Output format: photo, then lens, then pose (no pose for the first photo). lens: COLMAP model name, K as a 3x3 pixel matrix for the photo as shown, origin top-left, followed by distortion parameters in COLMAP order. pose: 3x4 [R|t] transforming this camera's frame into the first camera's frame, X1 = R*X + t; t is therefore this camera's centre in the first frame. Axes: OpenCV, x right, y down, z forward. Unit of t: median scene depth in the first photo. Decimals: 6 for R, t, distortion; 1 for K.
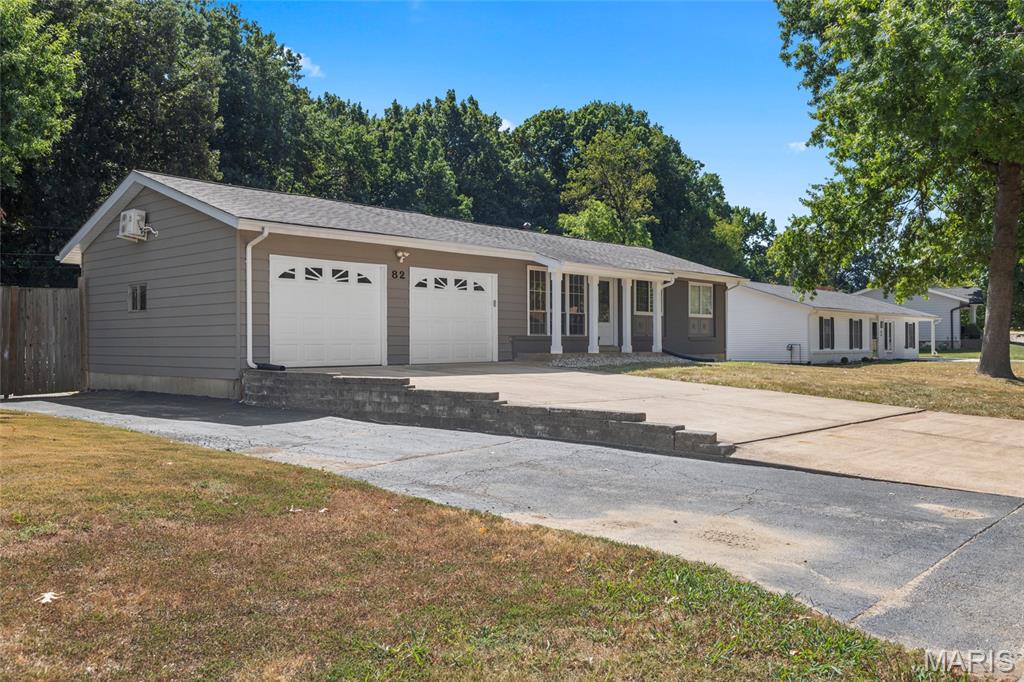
lens RADIAL K [[834.5, 0, 512.3], [0, 834.5, 343.8], [0, 0, 1]] dist [0.008536, 0.000786]
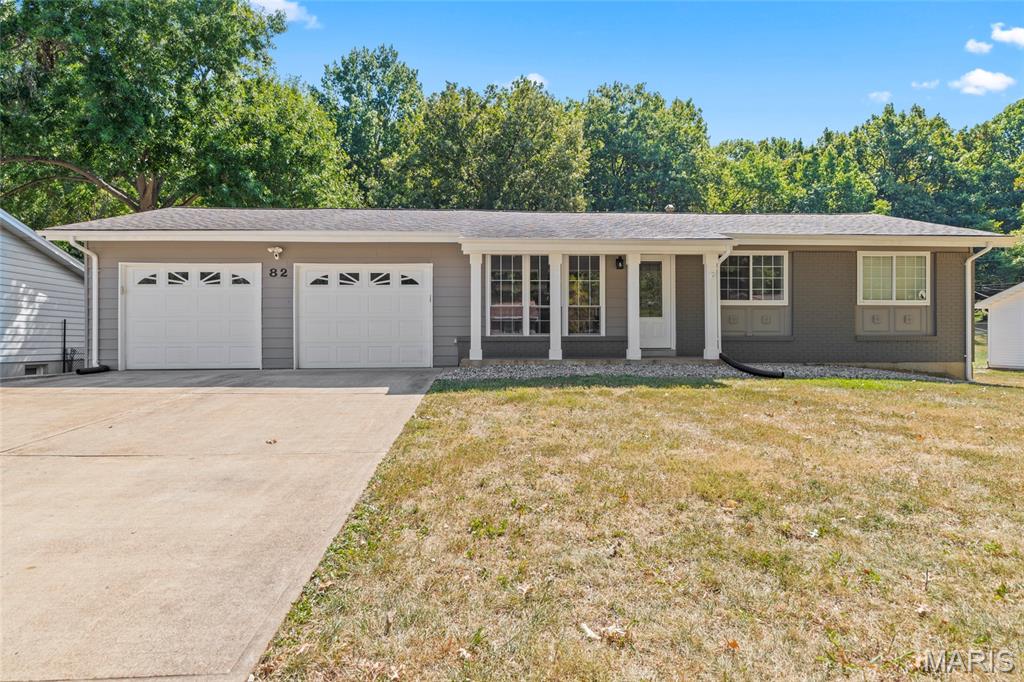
lens RADIAL K [[545.8, 0, 509.8], [0, 545.8, 341.2], [0, 0, 1]] dist [0.000505, 0.001691]
pose [[0.712379, 0.010495, -0.701717, 0.389280], [0.000328, 0.999883, 0.015287, -0.012970], [0.701795, -0.011121, 0.712292, 0.614073]]
